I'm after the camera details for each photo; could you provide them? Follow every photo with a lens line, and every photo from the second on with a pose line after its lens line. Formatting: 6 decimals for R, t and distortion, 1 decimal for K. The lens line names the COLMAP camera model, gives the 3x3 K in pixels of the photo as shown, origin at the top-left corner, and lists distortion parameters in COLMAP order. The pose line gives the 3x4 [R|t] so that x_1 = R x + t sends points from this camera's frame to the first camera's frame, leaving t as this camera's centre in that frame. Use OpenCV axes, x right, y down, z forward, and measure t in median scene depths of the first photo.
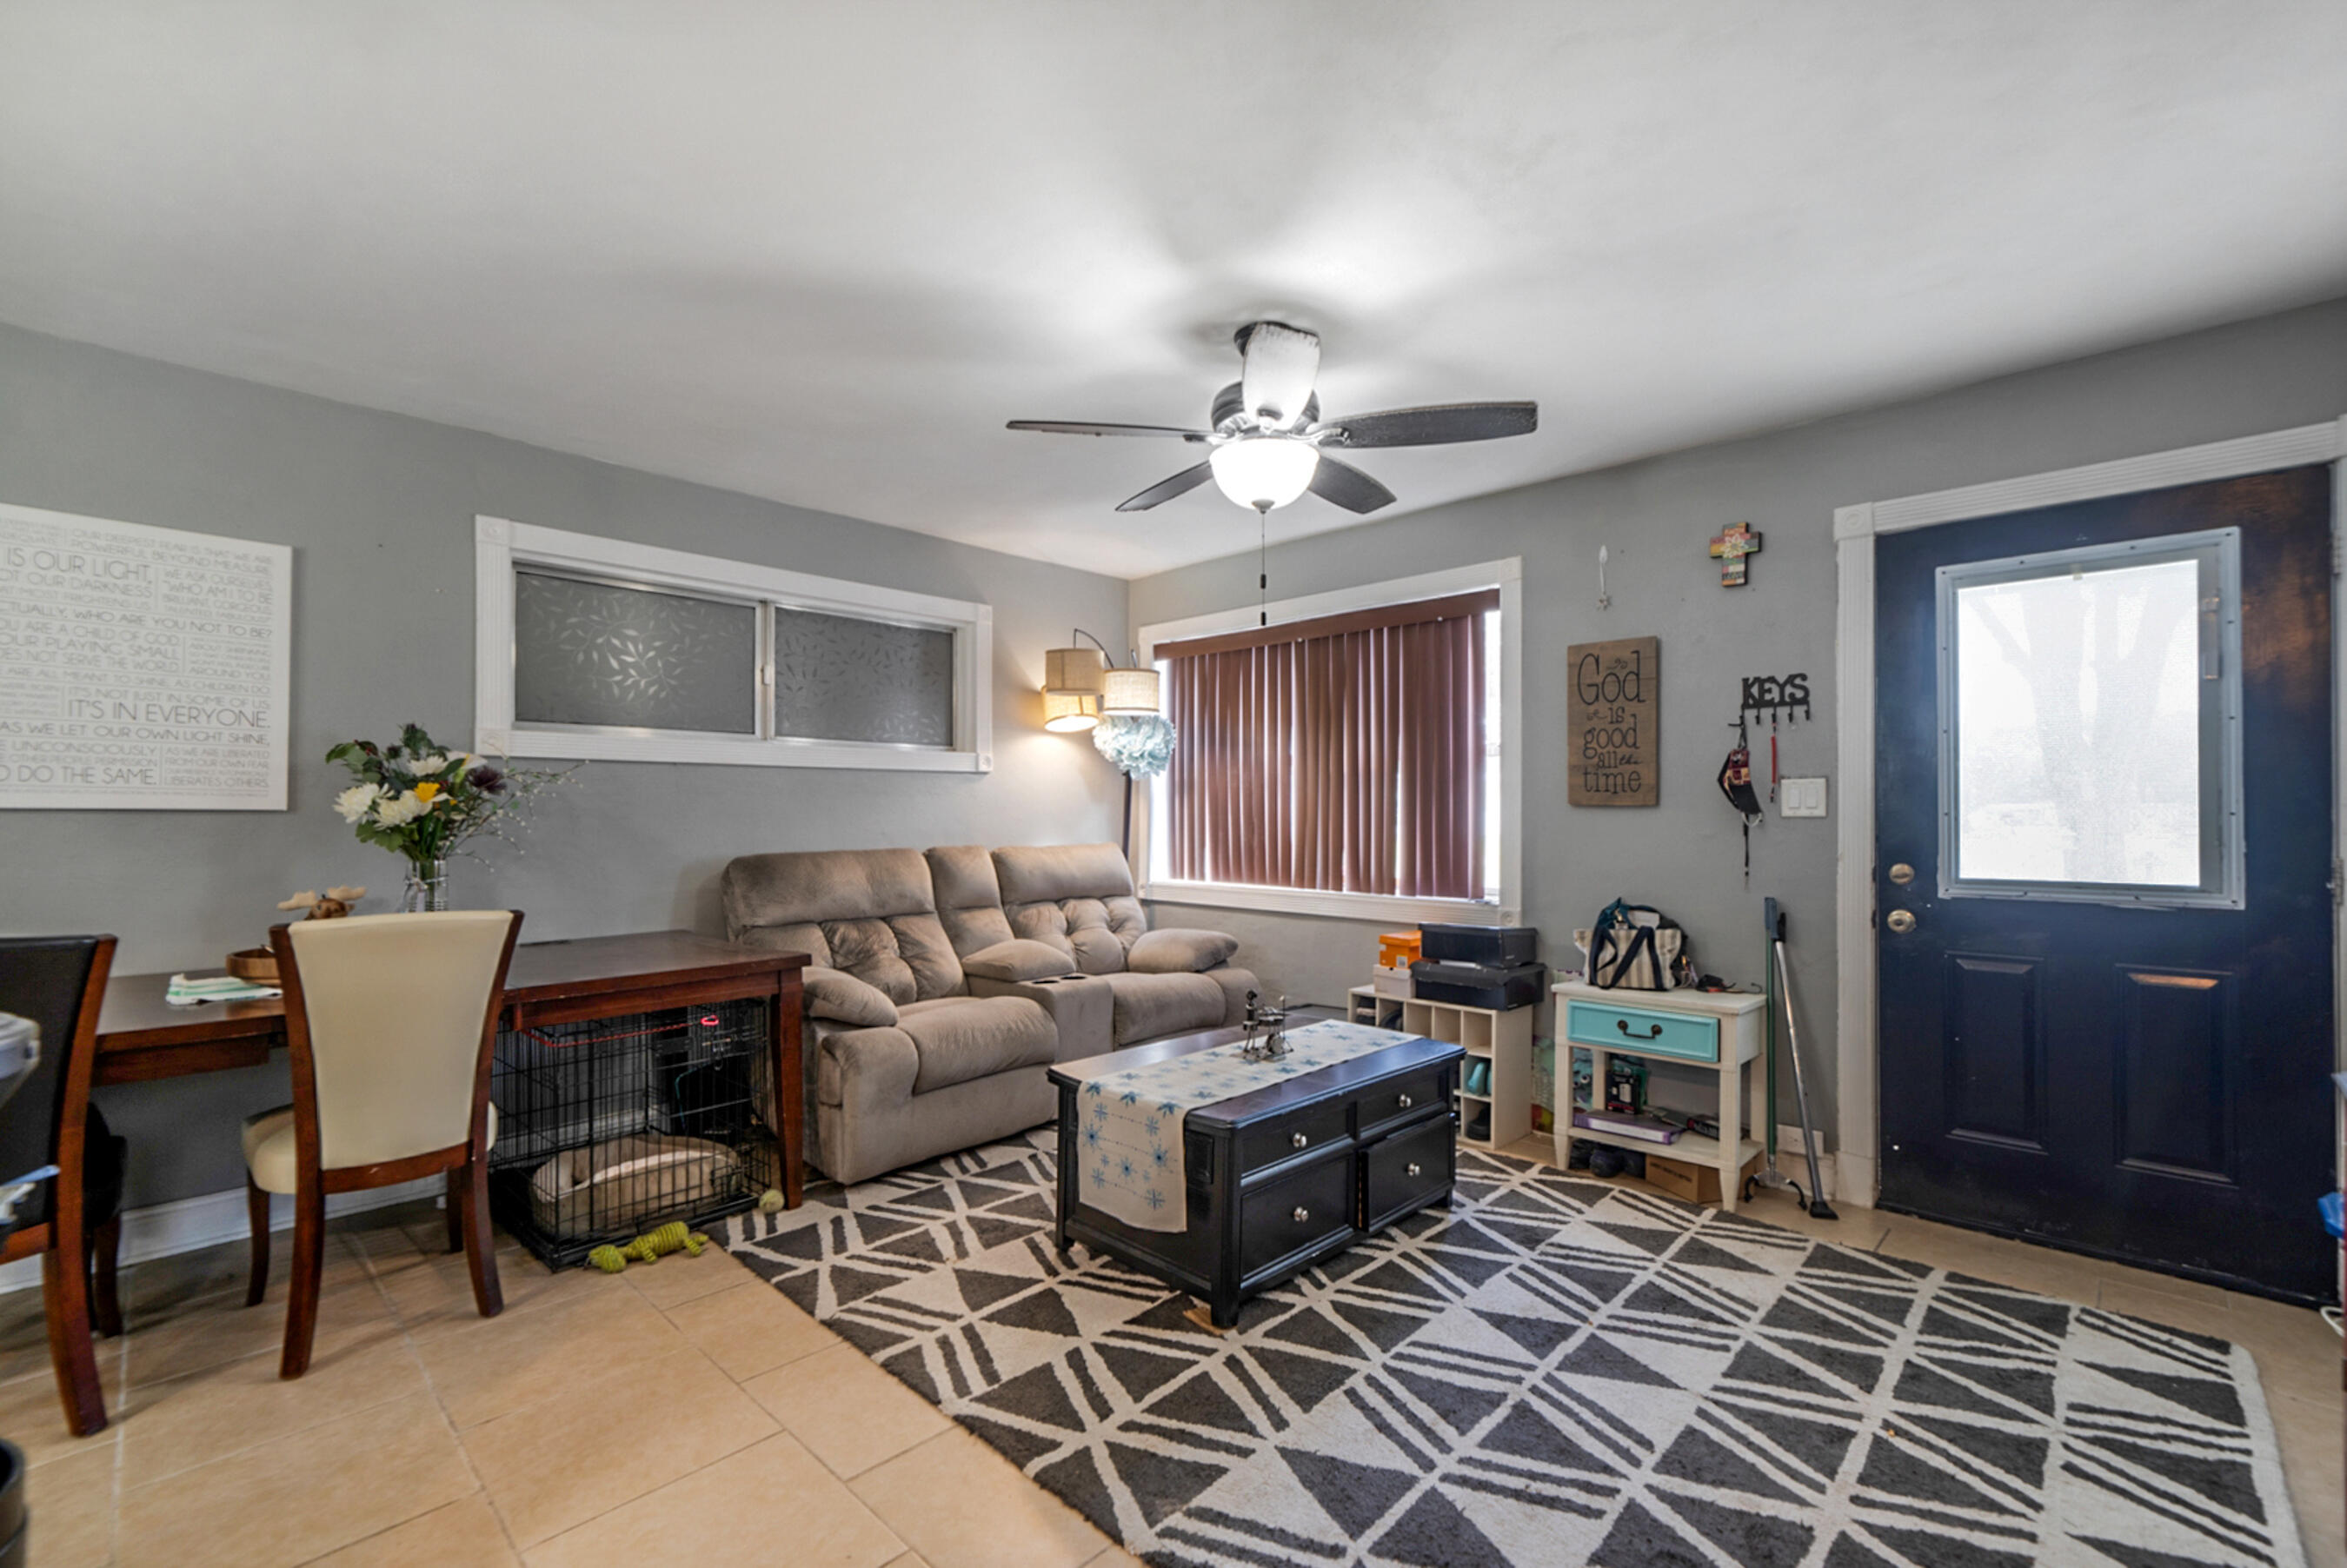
lens RADIAL K [[997.7, 0, 1173.2], [0, 997.7, 805.4], [0, 0, 1]] dist [0.000770, 0.000493]
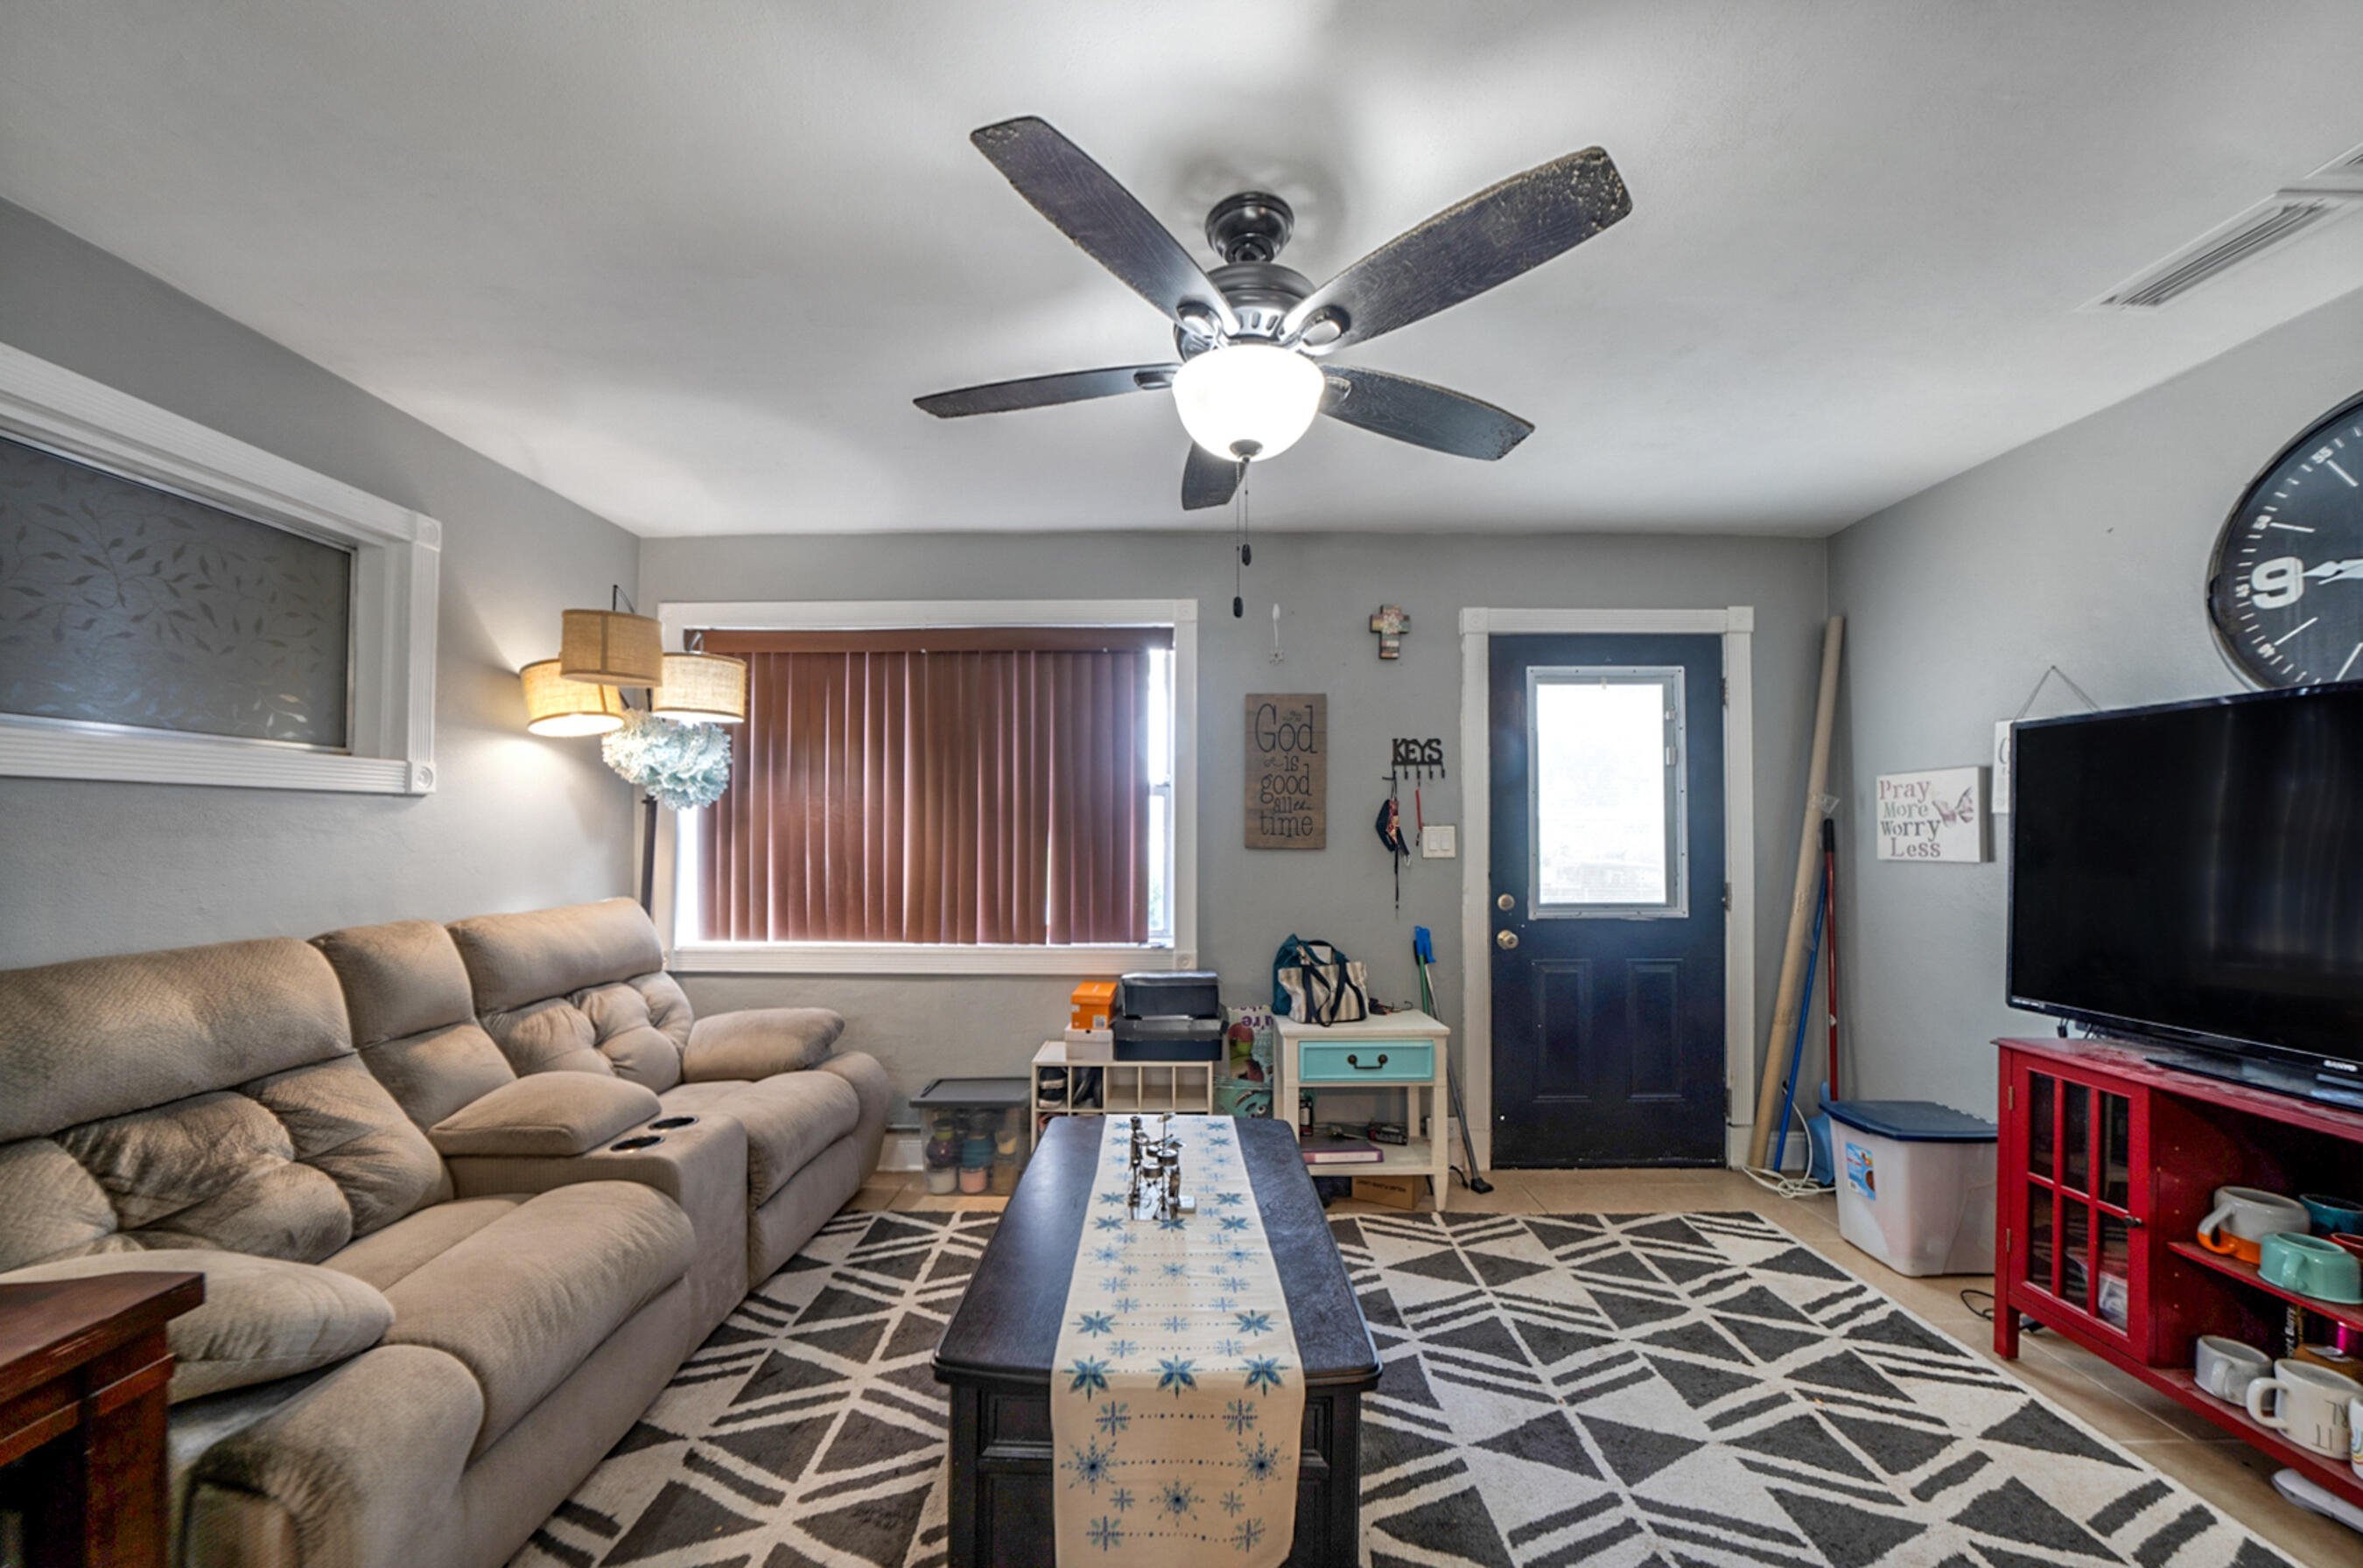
lens RADIAL K [[836.6, 0, 1178.1], [0, 836.6, 816.1], [0, 0, 1]] dist [-0.022440, 0.002568]
pose [[0.727700, 0.014268, 0.685747, -0.275495], [-0.004750, 0.999864, -0.015763, -0.020529], [-0.685879, 0.008213, 0.727669, 0.462080]]
